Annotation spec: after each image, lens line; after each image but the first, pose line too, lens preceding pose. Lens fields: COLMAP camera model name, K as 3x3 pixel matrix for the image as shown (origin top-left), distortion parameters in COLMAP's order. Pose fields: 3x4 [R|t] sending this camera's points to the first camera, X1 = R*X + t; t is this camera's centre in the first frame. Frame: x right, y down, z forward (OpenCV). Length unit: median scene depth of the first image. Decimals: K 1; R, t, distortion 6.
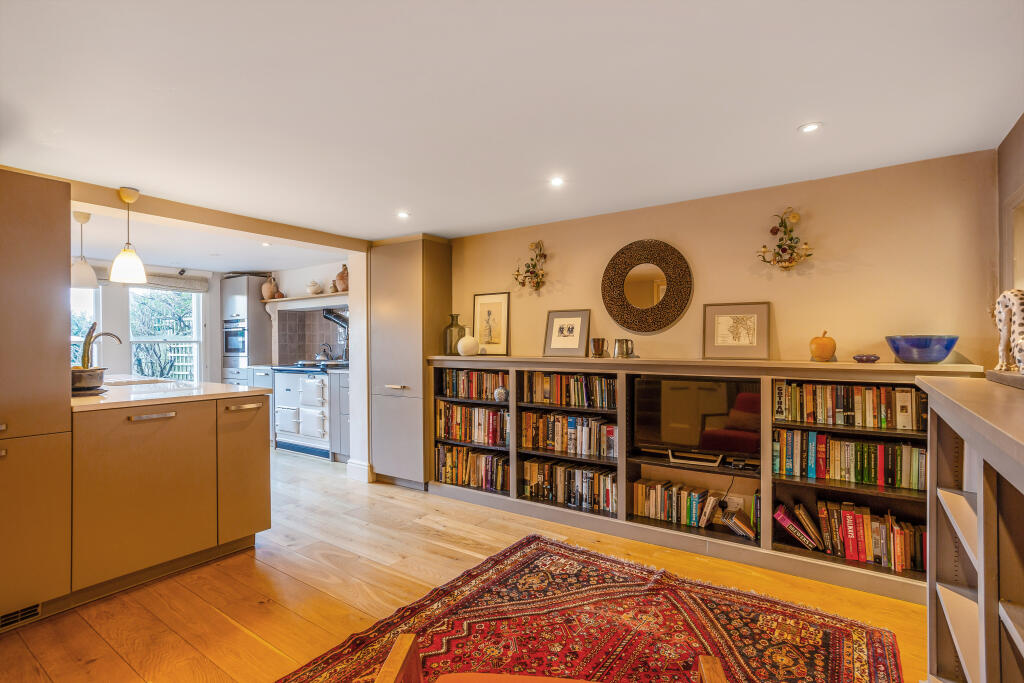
lens RADIAL K [[516.8, 0, 512.0], [0, 516.8, 341.5], [0, 0, 1]] dist [0.019704, 0.000811]
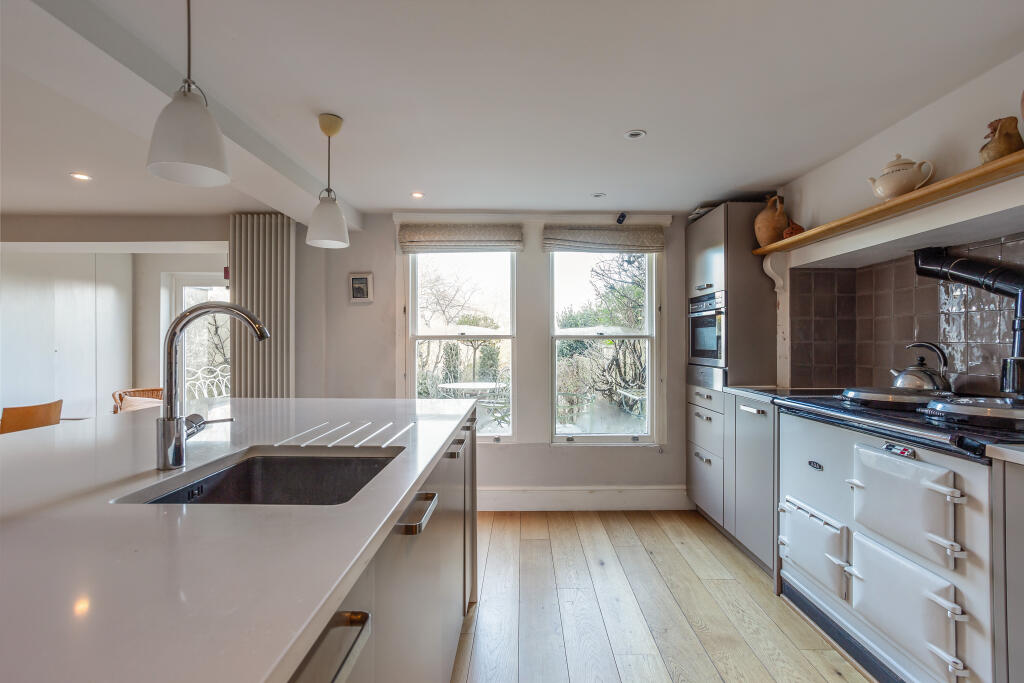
lens RADIAL K [[516.8, 0, 512.0], [0, 516.8, 341.5], [0, 0, 1]] dist [0.019704, 0.000811]
pose [[0.603895, 0.003521, -0.797056, -0.240254], [-0.002067, 0.999994, 0.002851, 0.003271], [0.797061, -0.000074, 0.603898, 0.542981]]
